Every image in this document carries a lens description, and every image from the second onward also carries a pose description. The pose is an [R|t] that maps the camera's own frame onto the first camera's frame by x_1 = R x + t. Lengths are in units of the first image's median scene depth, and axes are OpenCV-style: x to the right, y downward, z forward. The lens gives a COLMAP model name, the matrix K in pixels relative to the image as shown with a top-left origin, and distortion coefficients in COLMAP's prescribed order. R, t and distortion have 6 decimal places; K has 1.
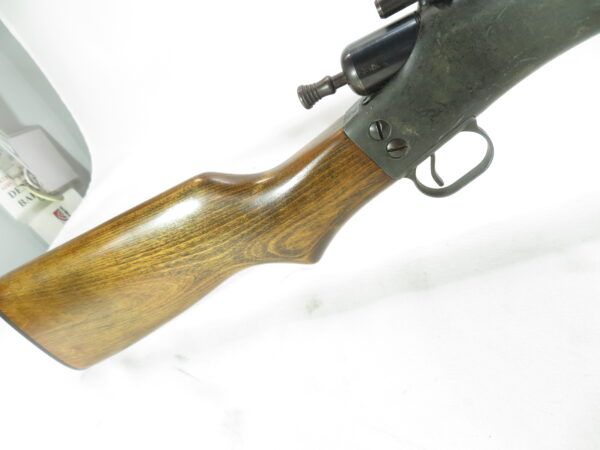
lens RADIAL K [[436.0, 0, 297.4], [0, 436.0, 227.0], [0, 0, 1]] dist [0.000089, 0.000955]
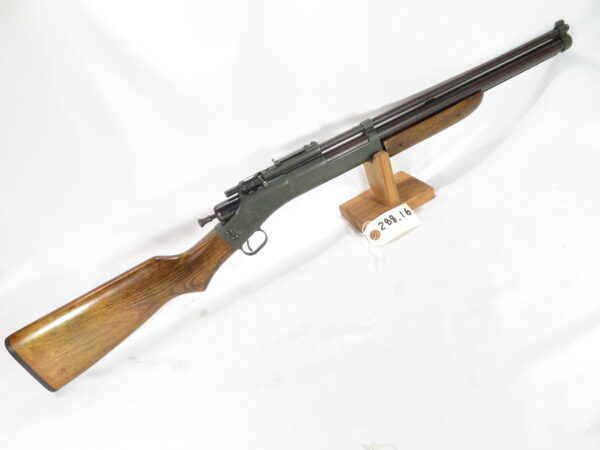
lens RADIAL K [[436.0, 0, 305.1], [0, 436.0, 228.3], [0, 0, 1]] dist [0.000089, 0.000955]
pose [[0.877401, -0.064553, 0.475395, -0.678786], [0.173866, 0.966330, -0.189674, 0.349122], [-0.447144, 0.249075, 0.859083, -1.556826]]
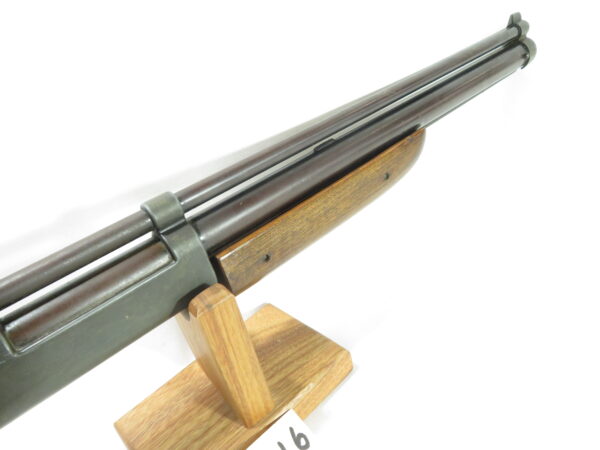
lens RADIAL K [[436.0, 0, 297.9], [0, 436.0, 225.8], [0, 0, 1]] dist [0.000089, 0.000955]
pose [[0.676115, -0.032397, 0.736084, 0.538061], [0.319611, 0.913041, -0.253386, -0.388387], [-0.663866, 0.406578, 0.627675, -0.270012]]
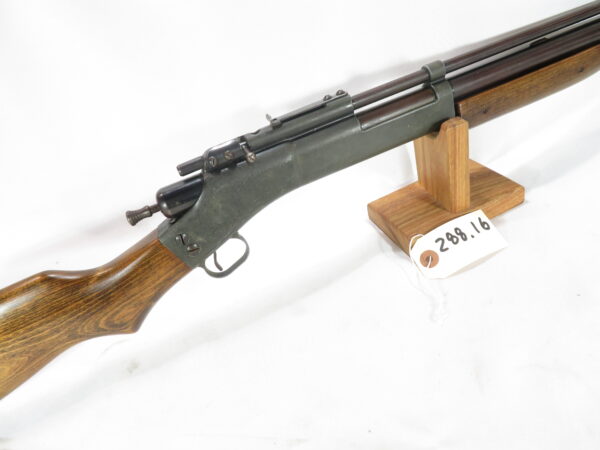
lens RADIAL K [[436.0, 0, 300.9], [0, 436.0, 225.4], [0, 0, 1]] dist [0.000089, 0.000955]
pose [[0.877720, -0.007136, 0.479121, -0.185160], [0.097991, 0.981431, -0.164898, 0.035691], [-0.469047, 0.191684, 0.862121, -0.568209]]
